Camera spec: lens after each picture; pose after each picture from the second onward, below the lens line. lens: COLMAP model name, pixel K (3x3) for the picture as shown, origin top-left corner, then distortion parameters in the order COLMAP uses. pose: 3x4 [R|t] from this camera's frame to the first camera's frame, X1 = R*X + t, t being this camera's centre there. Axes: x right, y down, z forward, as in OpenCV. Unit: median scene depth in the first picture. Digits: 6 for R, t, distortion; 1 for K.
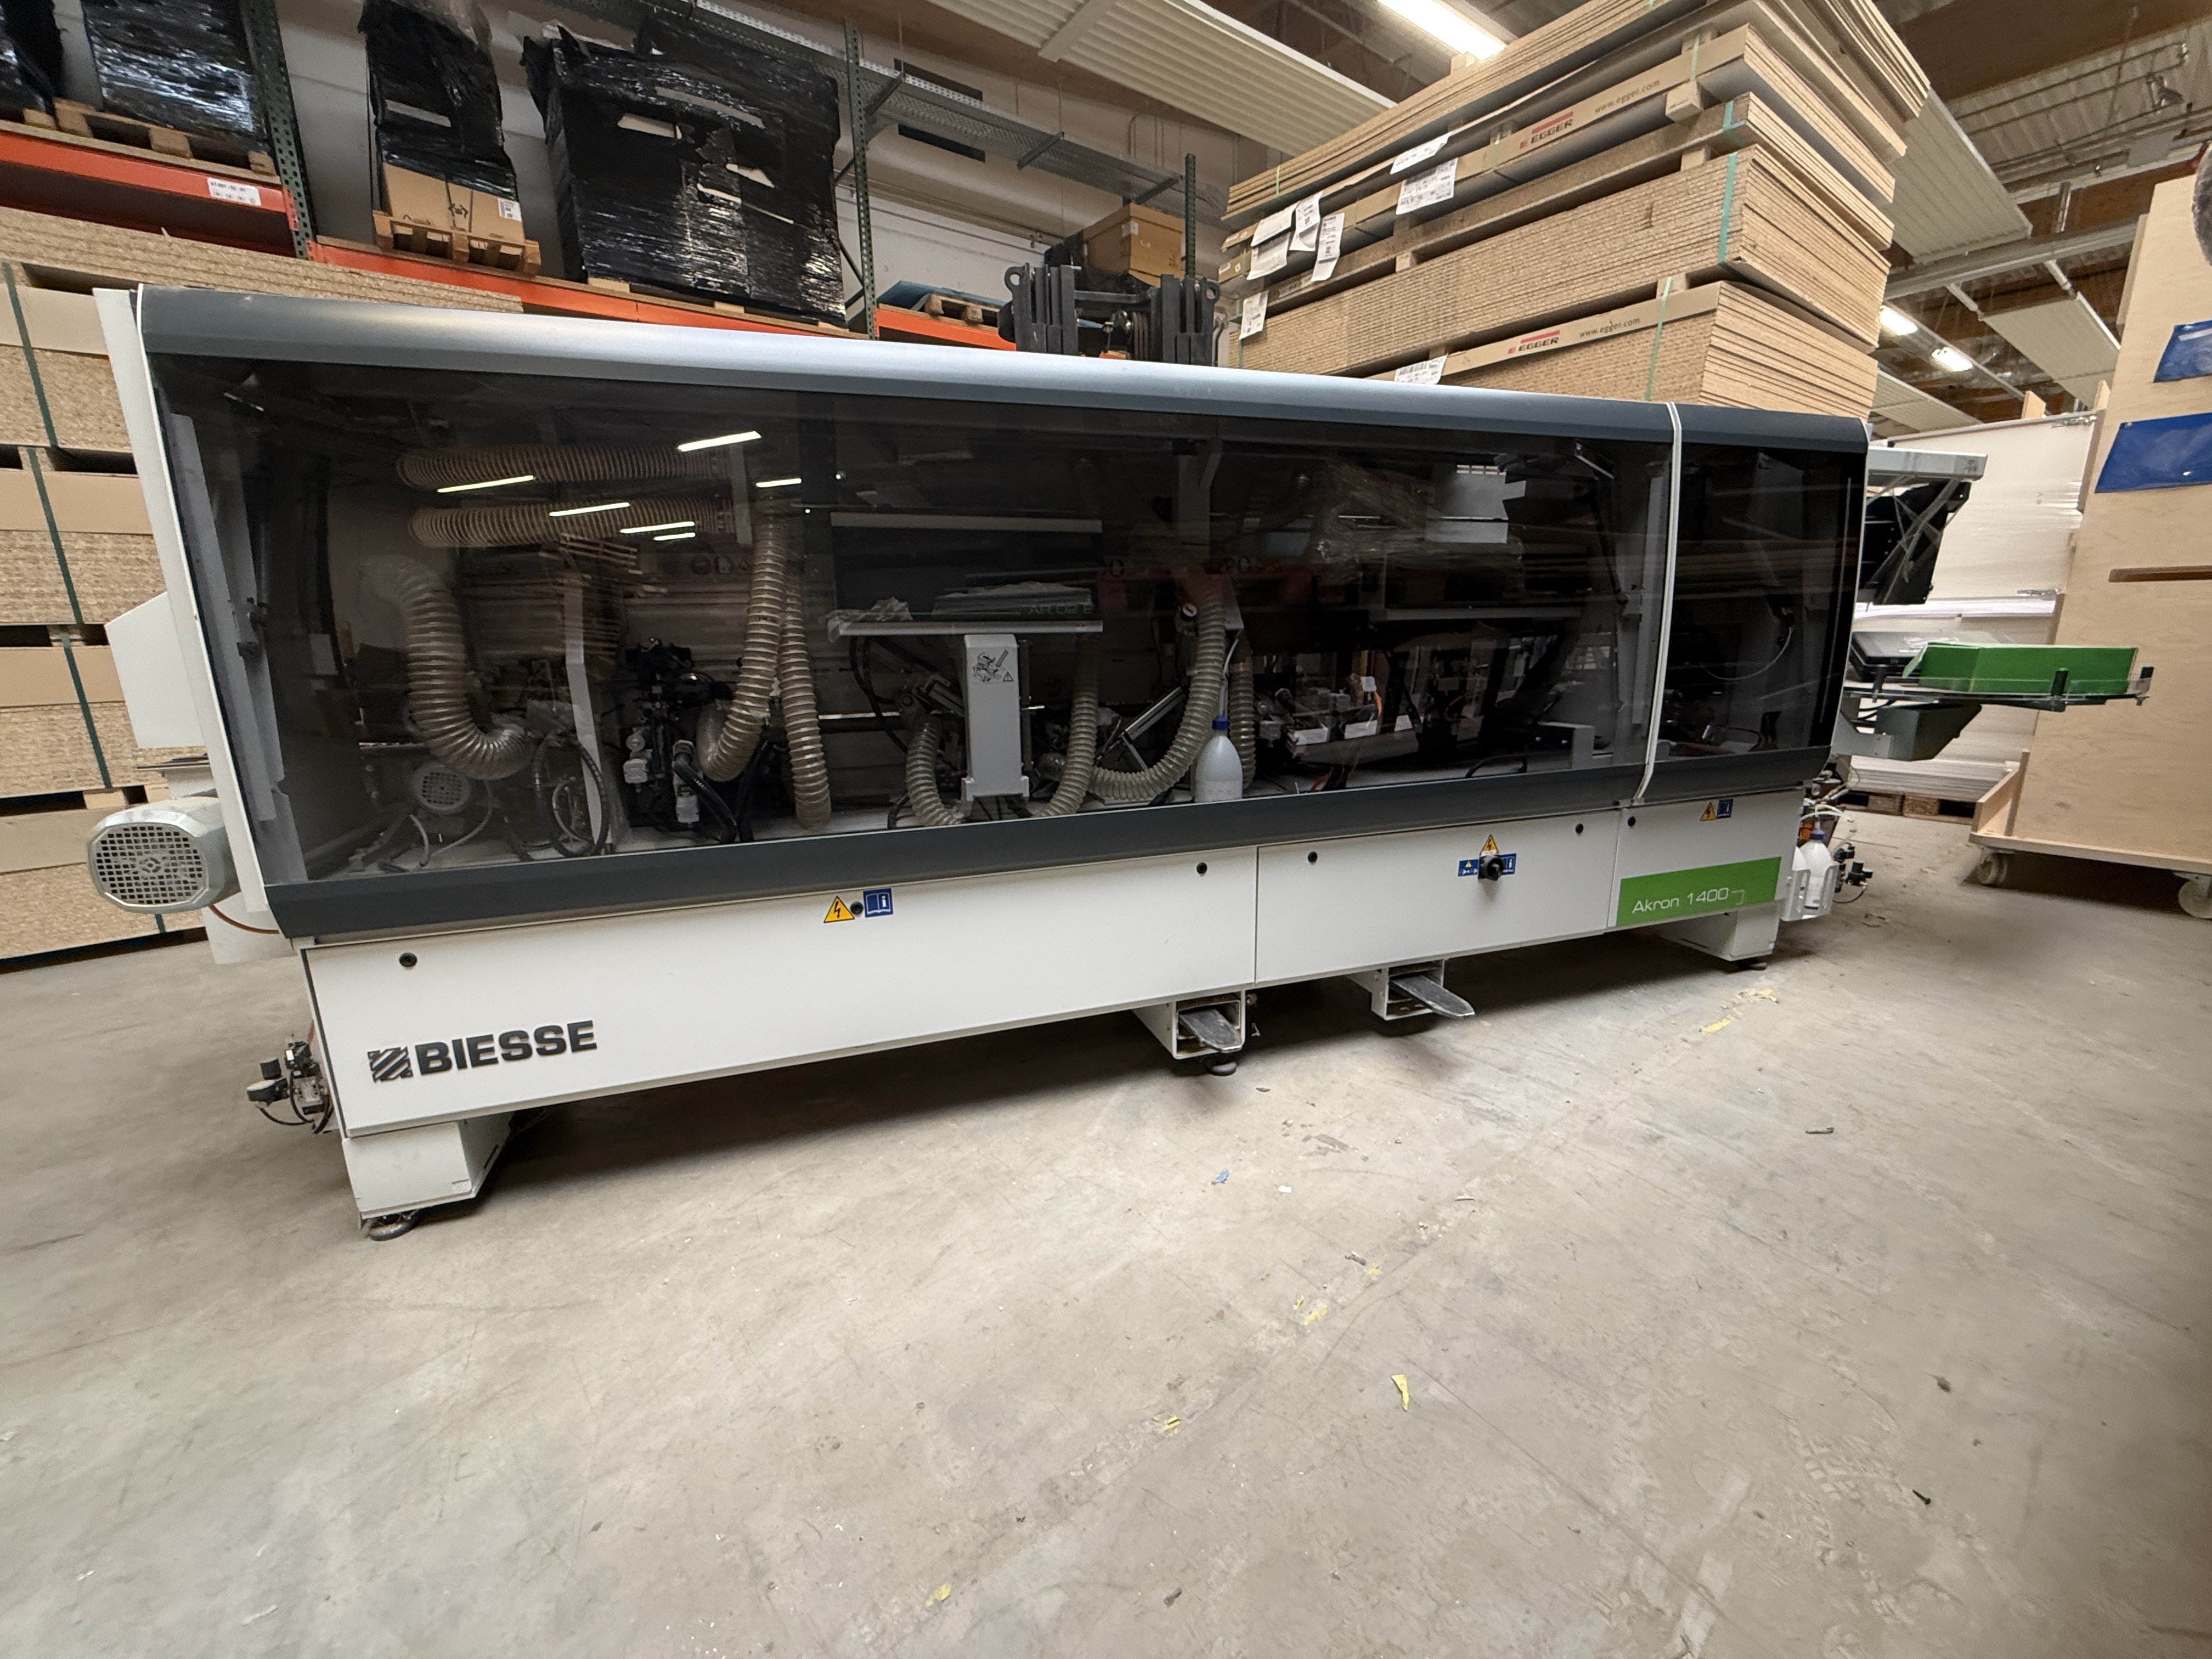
lens RADIAL K [[891.0, 0, 1106.0], [0, 891.0, 829.5], [0, 0, 1]] dist [-0.002325, 0.000651]
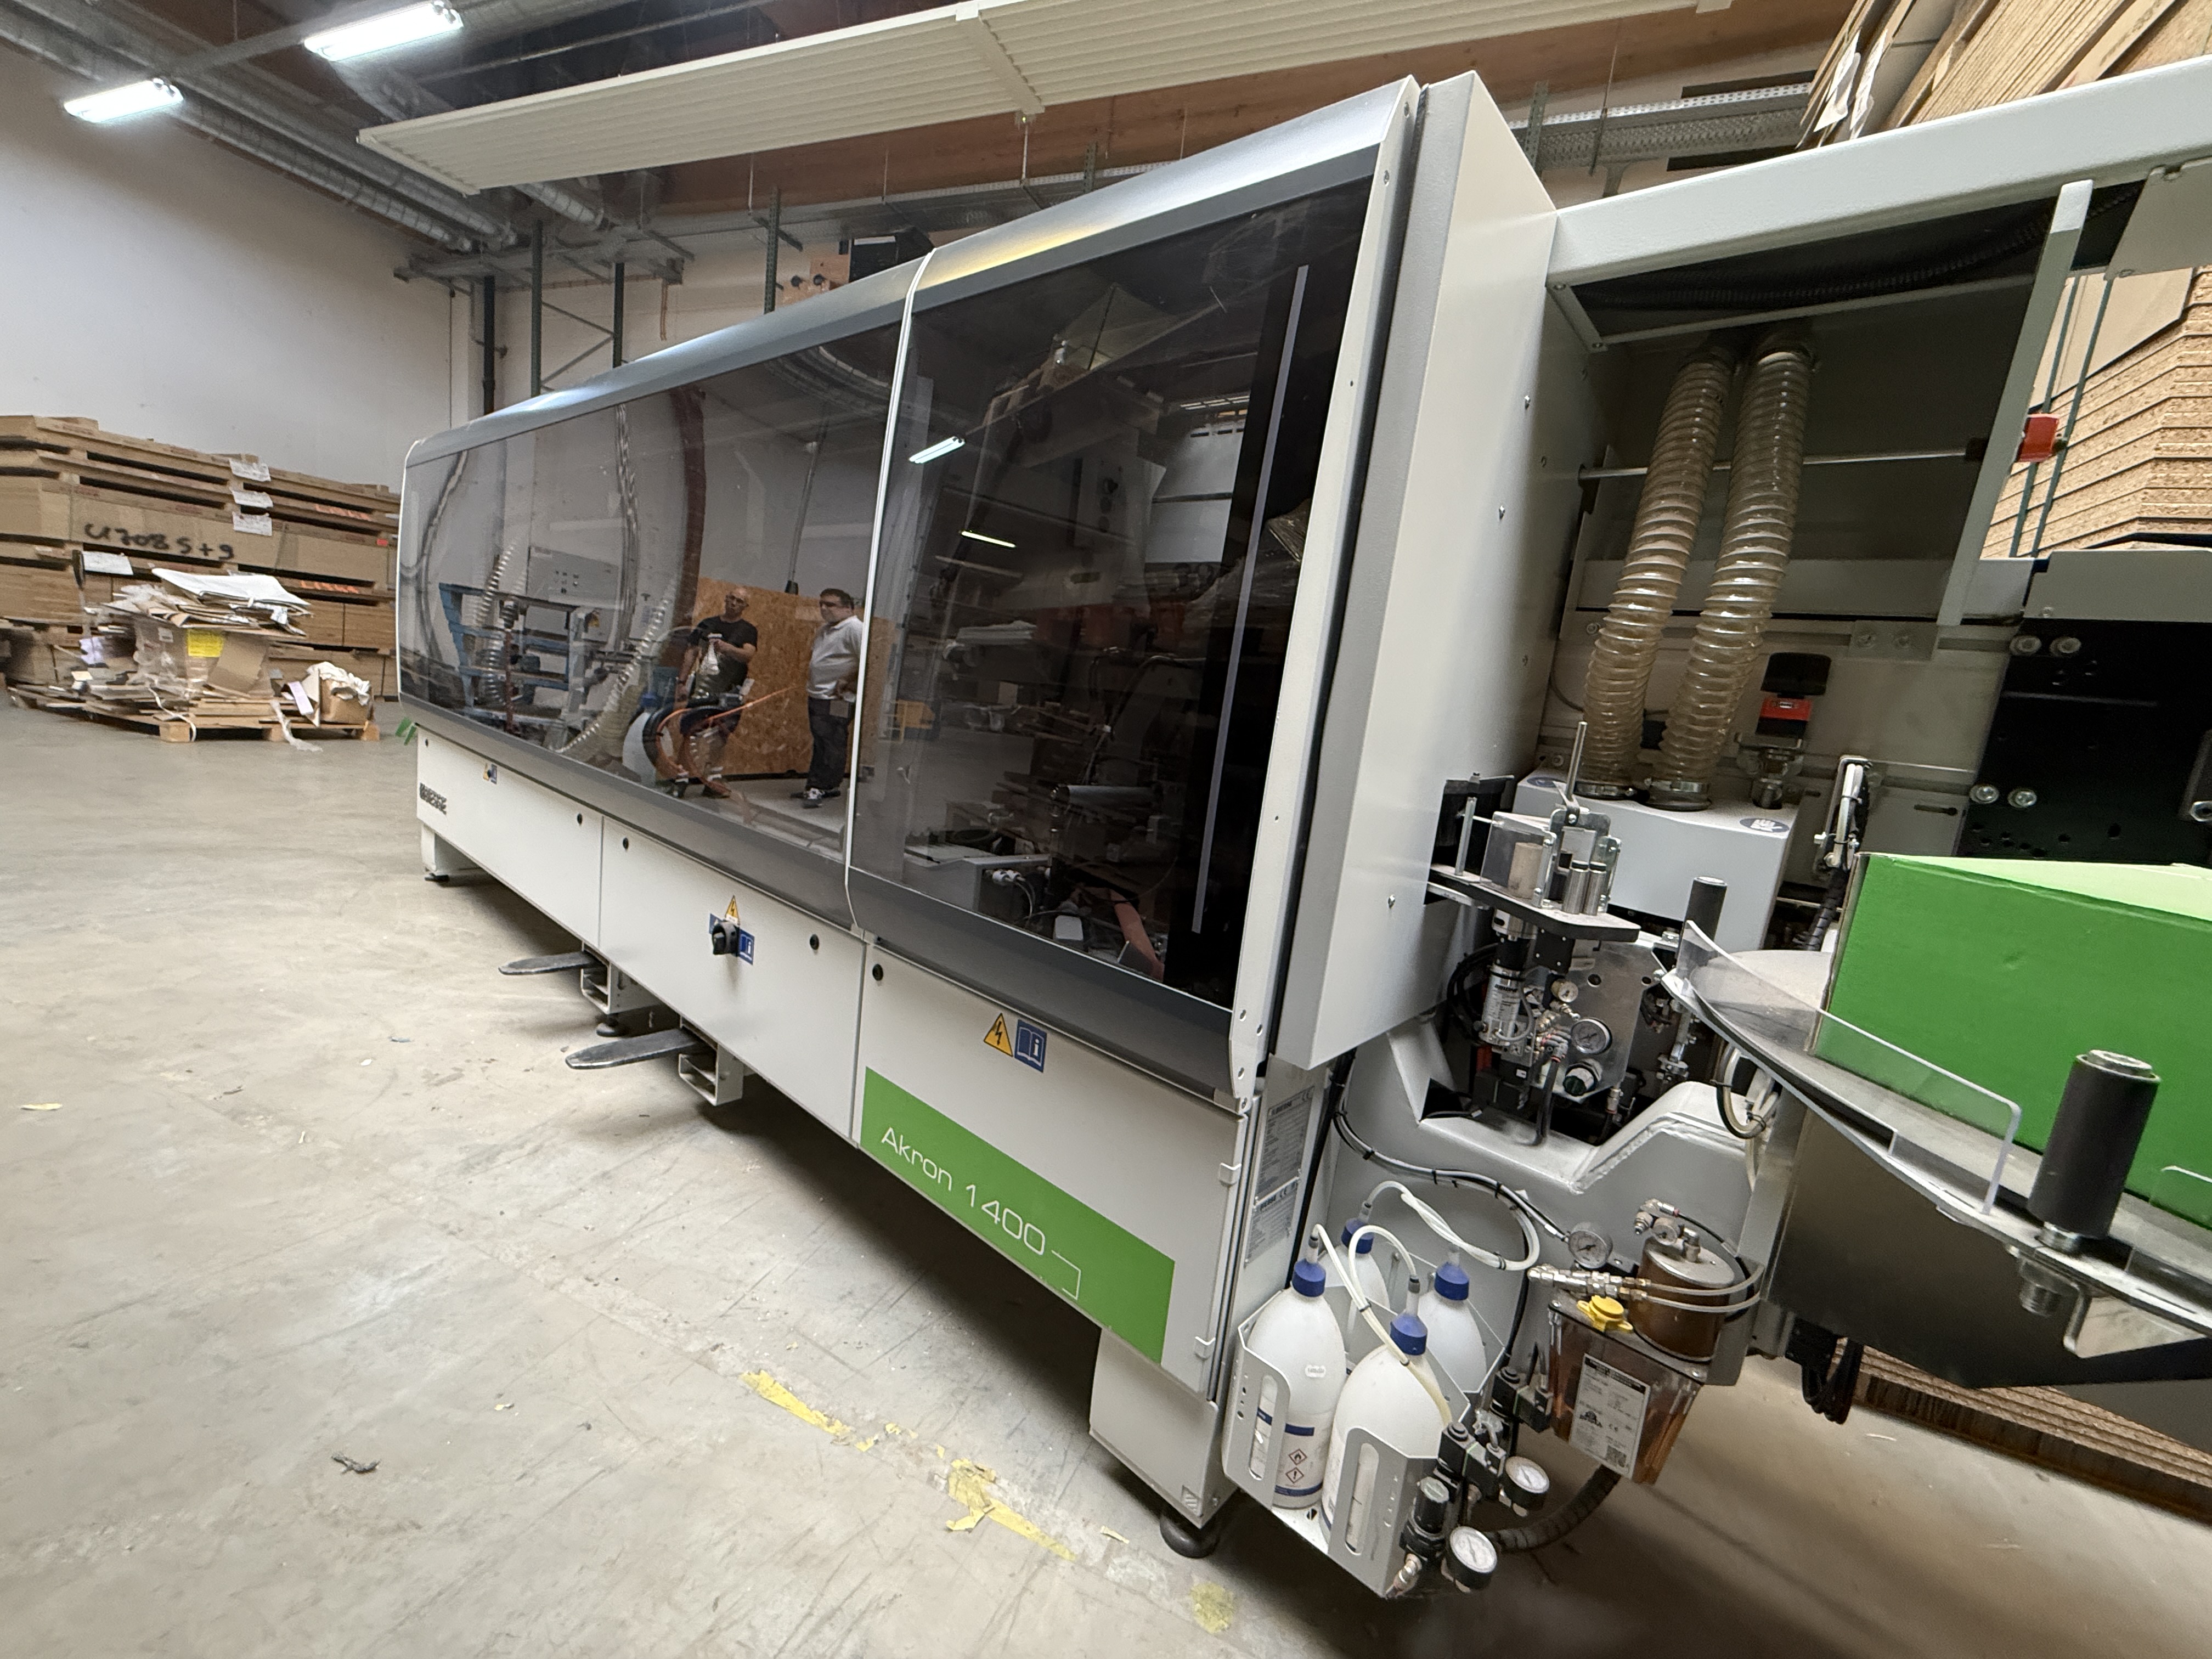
lens RADIAL K [[891.0, 0, 1106.0], [0, 891.0, 829.5], [0, 0, 1]] dist [-0.002325, 0.000651]
pose [[0.485560, 0.212728, -0.847926, 1.437154], [-0.315709, 0.947153, 0.056834, -0.223842], [0.815205, 0.240101, 0.527059, 1.007466]]
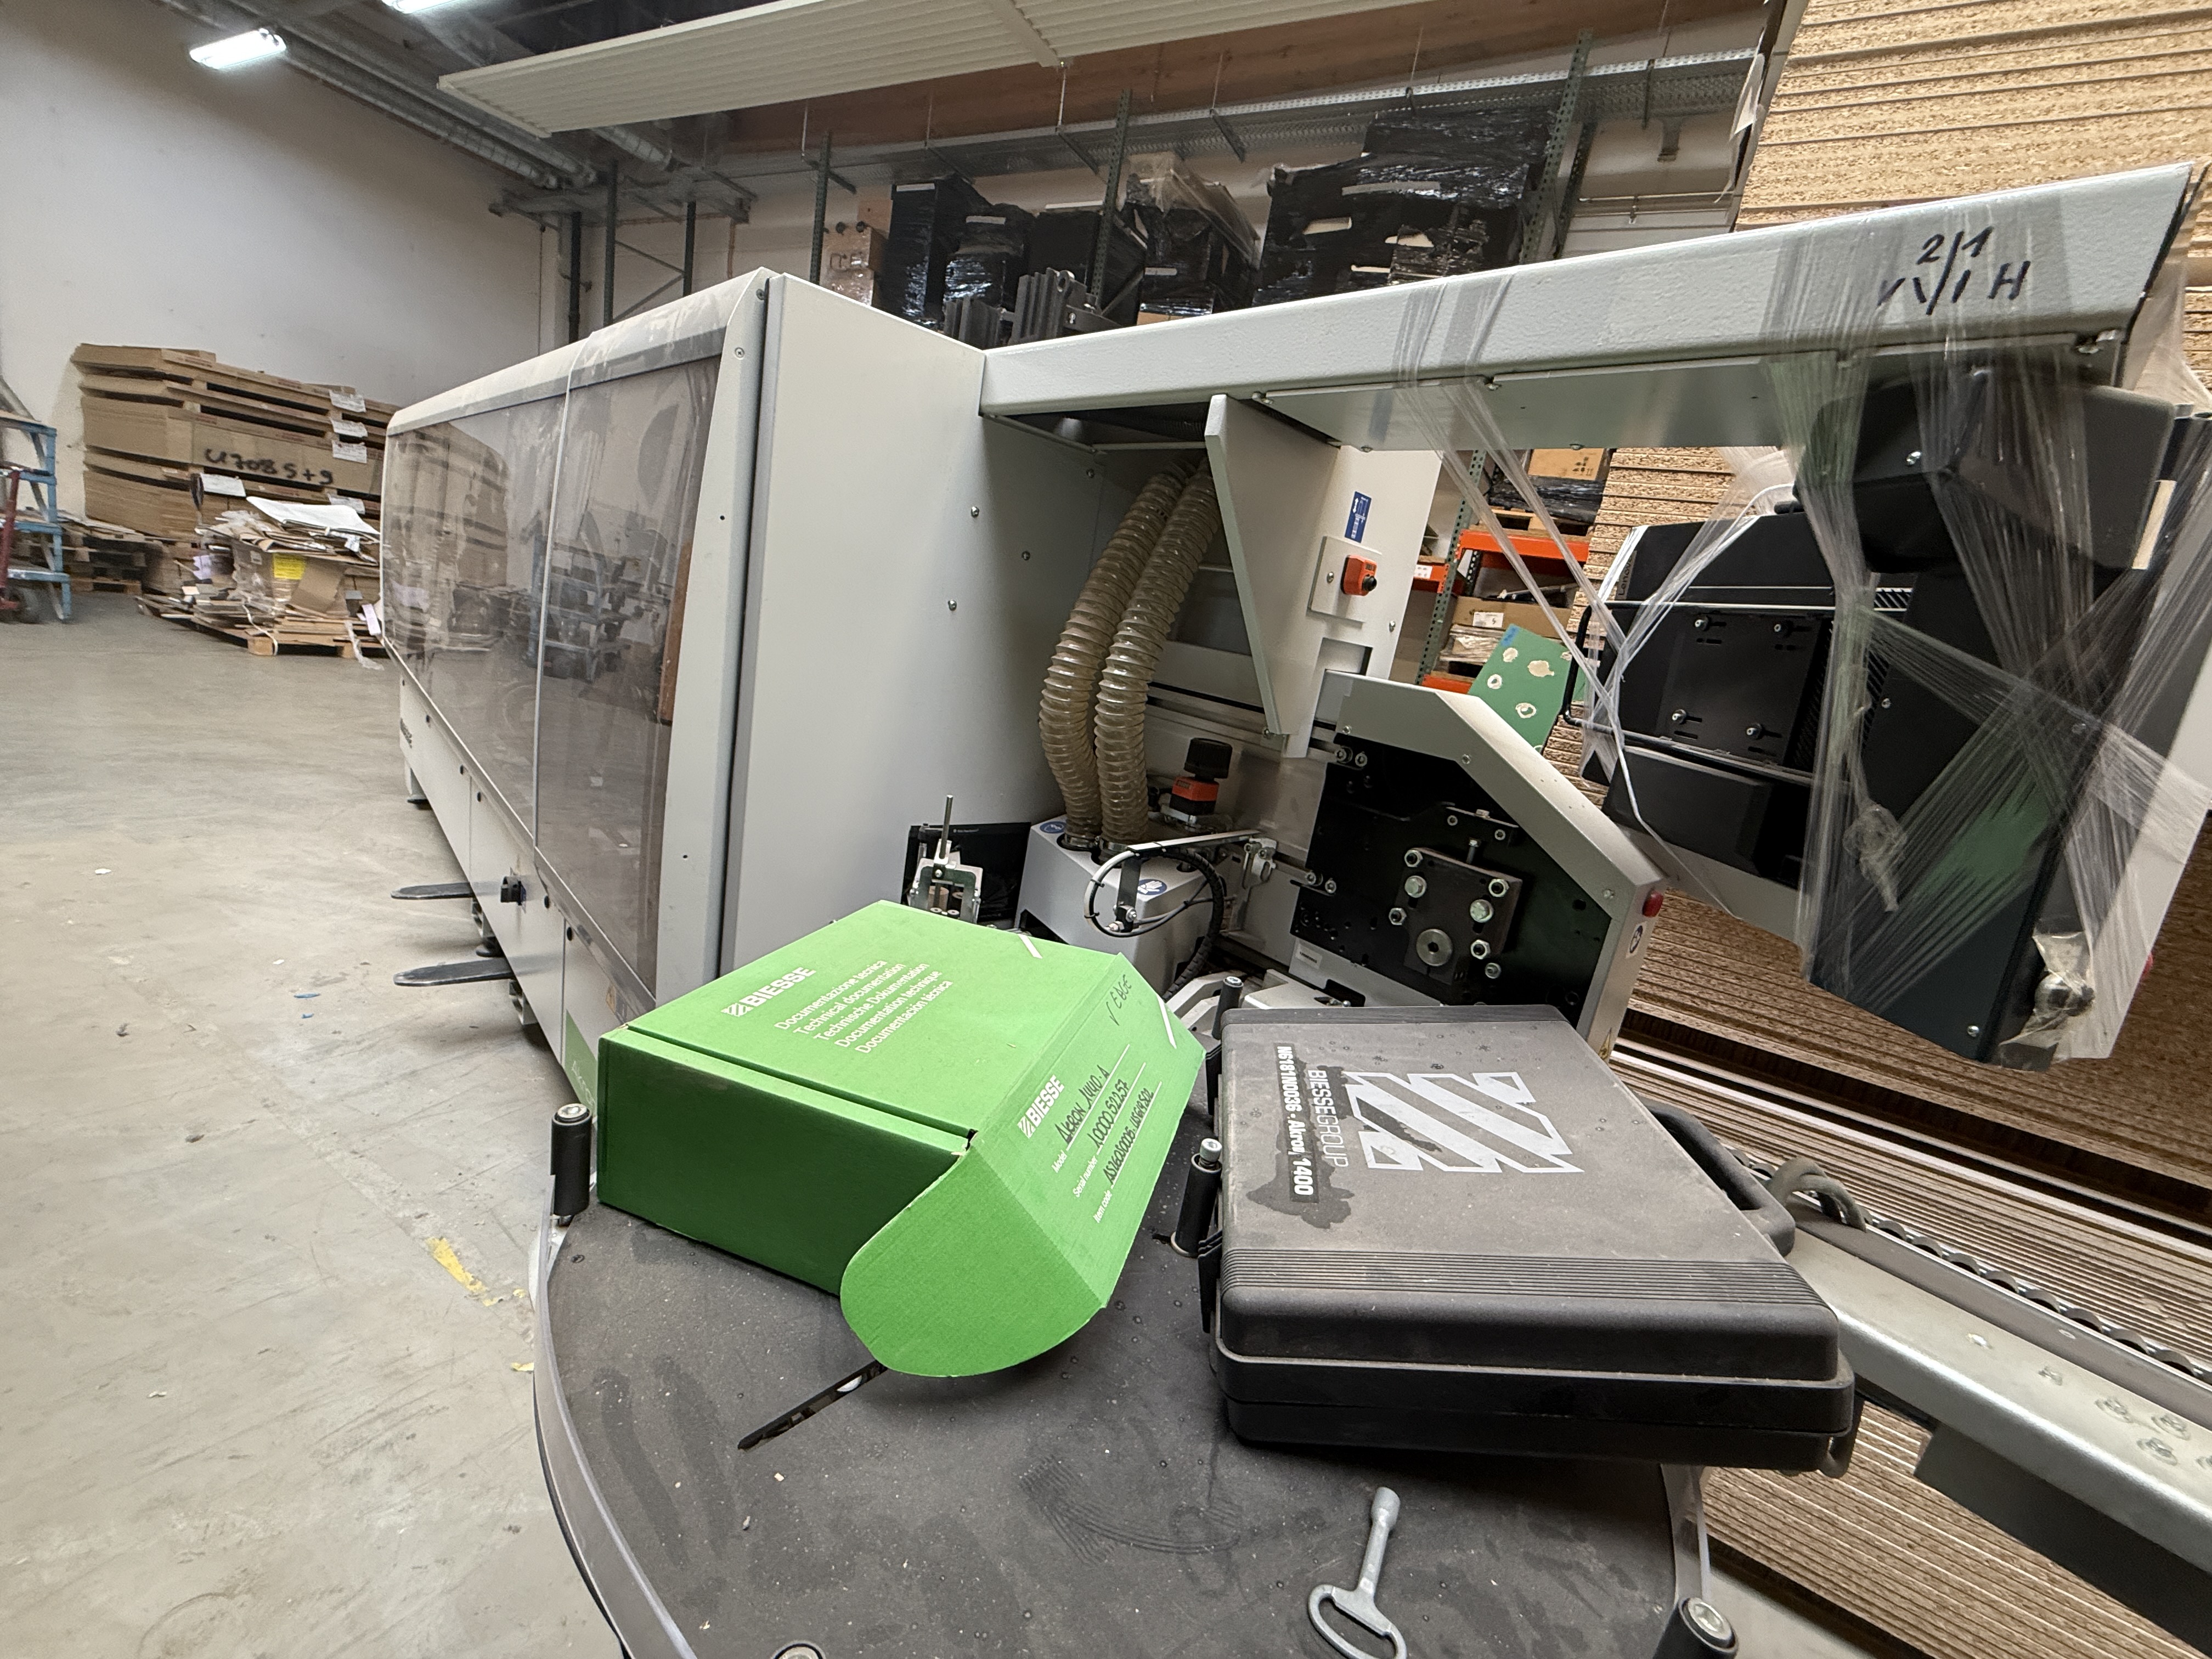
lens RADIAL K [[891.0, 0, 1106.0], [0, 891.0, 829.5], [0, 0, 1]] dist [-0.002325, 0.000651]
pose [[0.384251, 0.298757, -0.873553, 1.699666], [-0.374178, 0.915394, 0.148476, -0.438687], [0.844004, 0.269812, 0.463529, 1.280838]]
